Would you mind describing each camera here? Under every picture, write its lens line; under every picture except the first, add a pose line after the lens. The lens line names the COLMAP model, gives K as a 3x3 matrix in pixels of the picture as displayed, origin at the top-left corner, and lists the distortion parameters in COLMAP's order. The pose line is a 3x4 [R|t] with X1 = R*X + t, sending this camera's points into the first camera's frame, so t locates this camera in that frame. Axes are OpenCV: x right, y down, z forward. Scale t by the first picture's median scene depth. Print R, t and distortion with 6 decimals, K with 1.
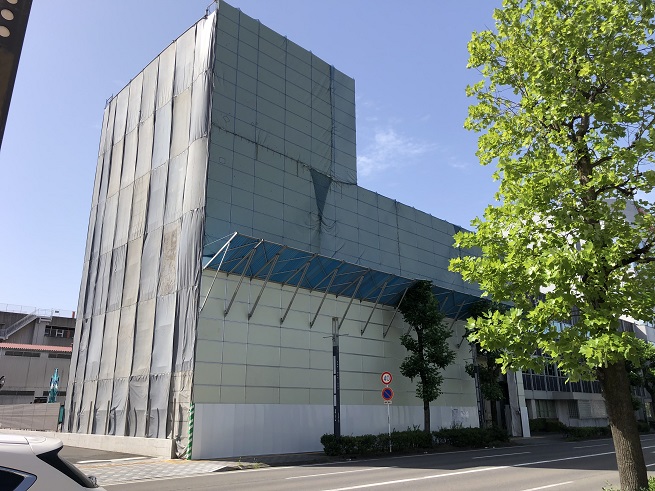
lens RADIAL K [[532.9, 0, 327.5], [0, 532.9, 245.5], [0, 0, 1]] dist [0.034115, -0.000791]
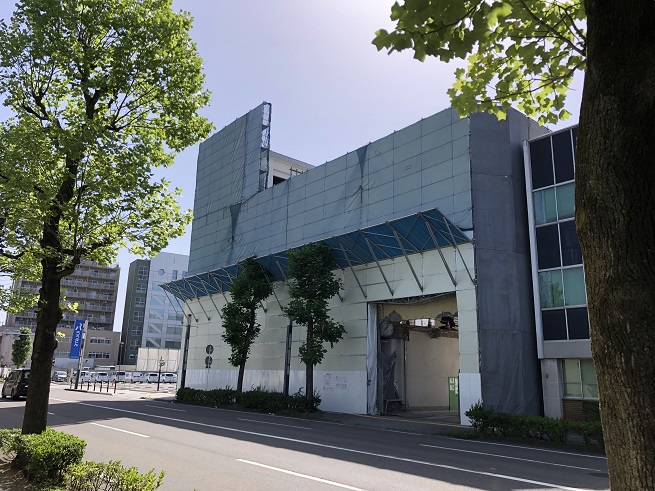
lens RADIAL K [[532.9, 0, 327.5], [0, 532.9, 245.5], [0, 0, 1]] dist [0.034115, -0.000791]
pose [[-0.066530, -0.236174, -0.969430, 1.349356], [0.268595, 0.931480, -0.245362, 0.384481], [0.960953, -0.276708, 0.001464, 1.256966]]
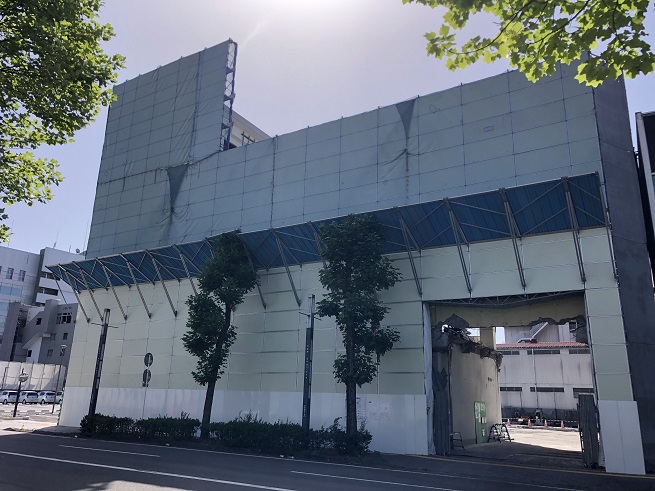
lens RADIAL K [[528.3, 0, 315.4], [0, 528.3, 251.2], [0, 0, 1]] dist [-0.003268, -0.001293]
pose [[0.254321, -0.251202, -0.933926, 1.013244], [0.251855, 0.949561, -0.186824, 0.291609], [0.933751, -0.187701, 0.304760, 0.952064]]
